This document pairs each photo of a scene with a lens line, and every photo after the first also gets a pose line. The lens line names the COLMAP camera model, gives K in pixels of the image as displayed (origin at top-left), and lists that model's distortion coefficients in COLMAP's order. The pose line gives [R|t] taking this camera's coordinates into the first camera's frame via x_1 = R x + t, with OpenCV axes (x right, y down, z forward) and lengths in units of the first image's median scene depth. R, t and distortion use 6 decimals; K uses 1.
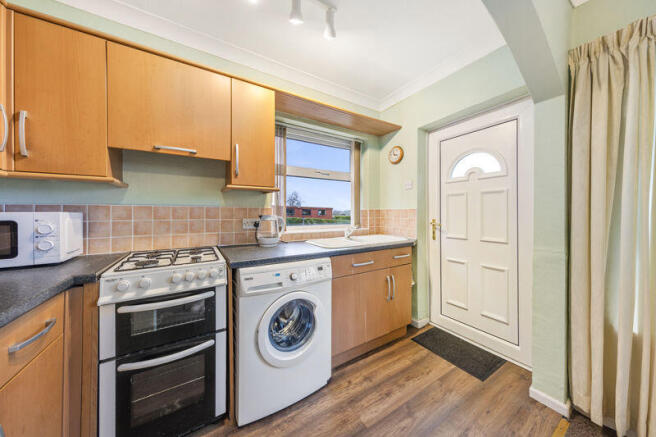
lens RADIAL K [[223.6, 0, 328.0], [0, 223.6, 214.6], [0, 0, 1]] dist [0.004594, -0.000589]
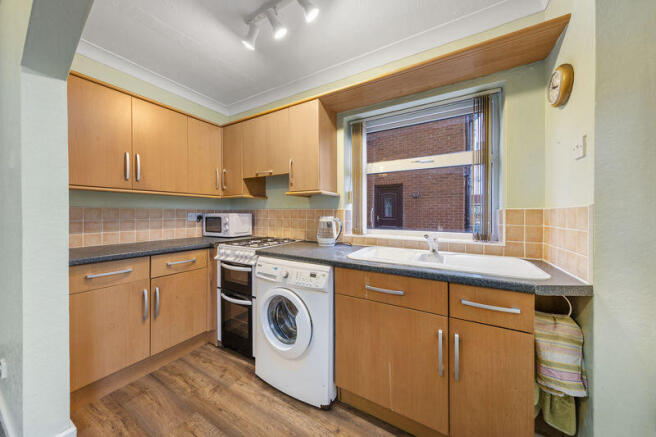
lens RADIAL K [[223.6, 0, 329.4], [0, 223.6, 215.0], [0, 0, 1]] dist [0.004594, -0.000589]
pose [[0.458913, 0.008590, -0.888439, 0.928316], [-0.011521, 0.999927, 0.003717, -0.012449], [0.888406, 0.008529, 0.458979, 0.727616]]
